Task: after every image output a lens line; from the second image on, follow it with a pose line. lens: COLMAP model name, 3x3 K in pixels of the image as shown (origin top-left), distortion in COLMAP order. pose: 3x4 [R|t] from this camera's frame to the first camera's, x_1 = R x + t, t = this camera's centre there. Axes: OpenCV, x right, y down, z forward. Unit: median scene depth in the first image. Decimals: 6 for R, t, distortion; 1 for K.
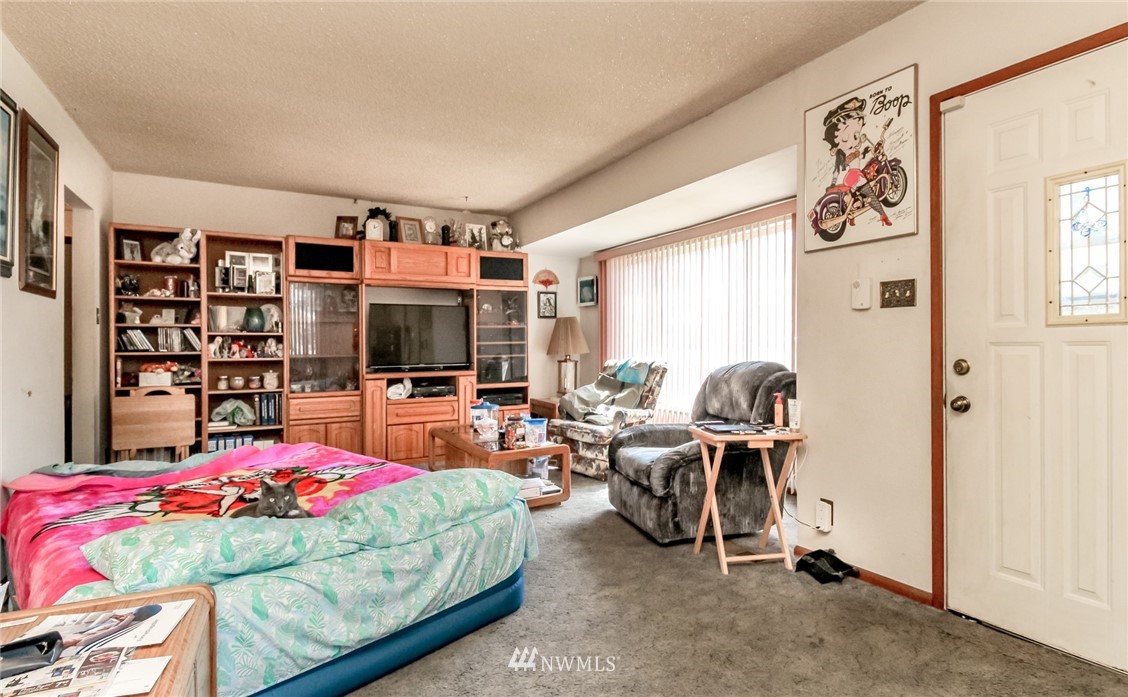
lens RADIAL K [[596.3, 0, 564.0], [0, 596.3, 348.5], [0, 0, 1]] dist [0.016332, -0.000248]
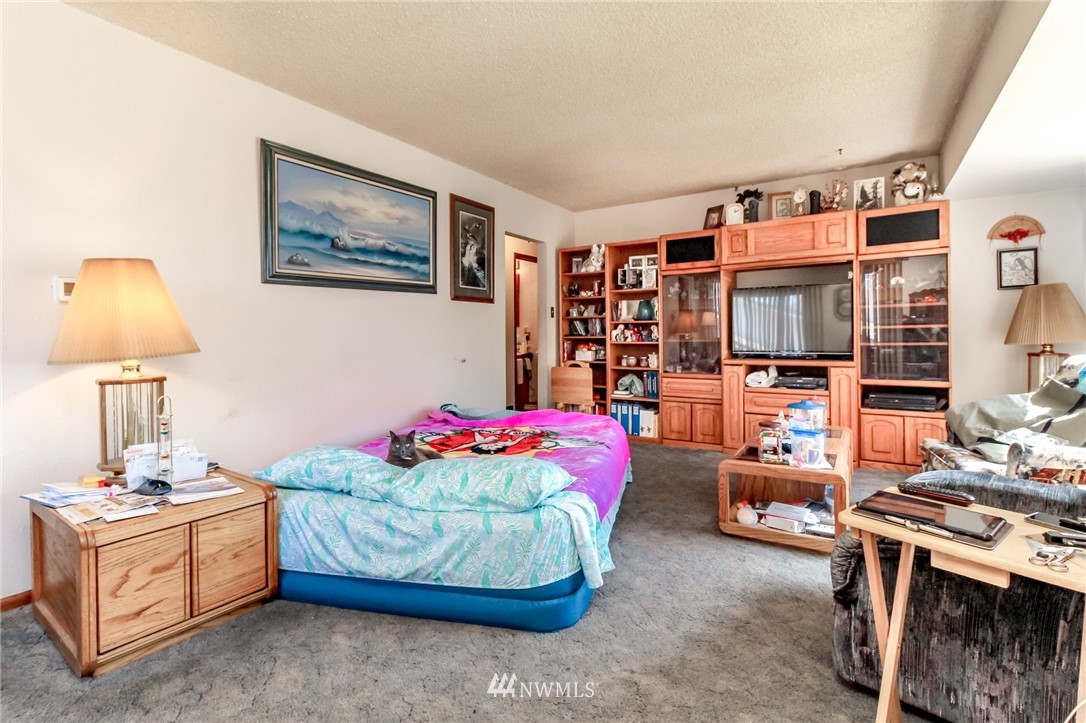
lens RADIAL K [[508.3, 0, 542.9], [0, 508.3, 339.9], [0, 0, 1]] dist [0.021206, -0.012143]
pose [[0.455664, 0.013097, -0.890056, 0.307456], [-0.000121, 0.999893, 0.014652, -0.002816], [0.890152, -0.006568, 0.455617, 0.345577]]
